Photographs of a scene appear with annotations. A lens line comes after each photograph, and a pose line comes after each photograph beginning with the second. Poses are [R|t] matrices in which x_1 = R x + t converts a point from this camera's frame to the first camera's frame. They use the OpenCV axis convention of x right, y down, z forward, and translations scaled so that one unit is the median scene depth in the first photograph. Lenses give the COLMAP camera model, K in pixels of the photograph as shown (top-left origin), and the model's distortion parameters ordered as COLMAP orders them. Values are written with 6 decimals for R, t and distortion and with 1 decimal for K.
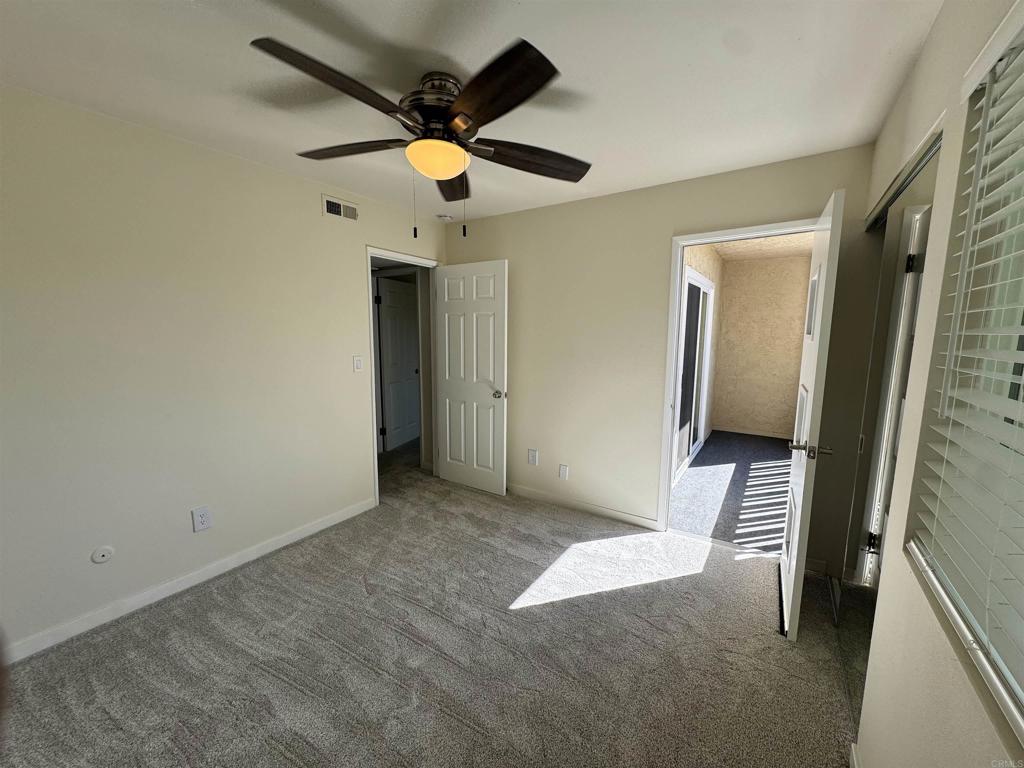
lens RADIAL K [[406.5, 0, 511.0], [0, 406.5, 385.1], [0, 0, 1]] dist [-0.002572, 0.000392]
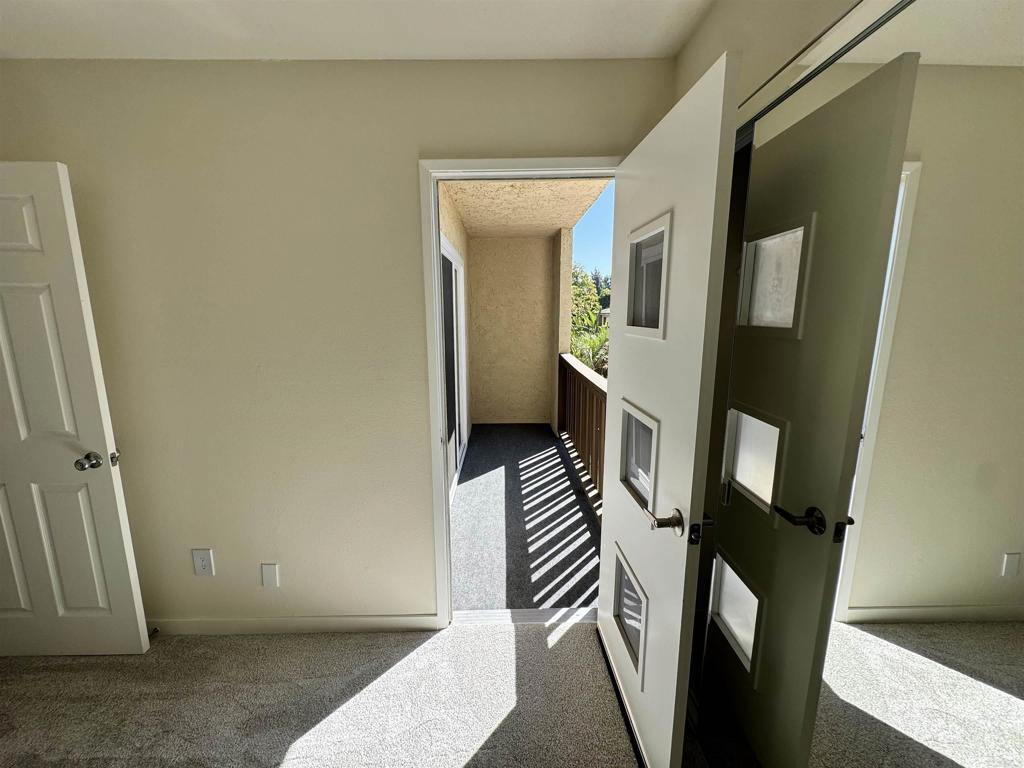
lens RADIAL K [[406.5, 0, 511.0], [0, 406.5, 385.1], [0, 0, 1]] dist [-0.002572, 0.000392]
pose [[0.822342, -0.105325, 0.559160, 0.113127], [0.082264, 0.994401, 0.066325, -0.054630], [-0.563015, -0.008543, 0.826402, 0.340322]]
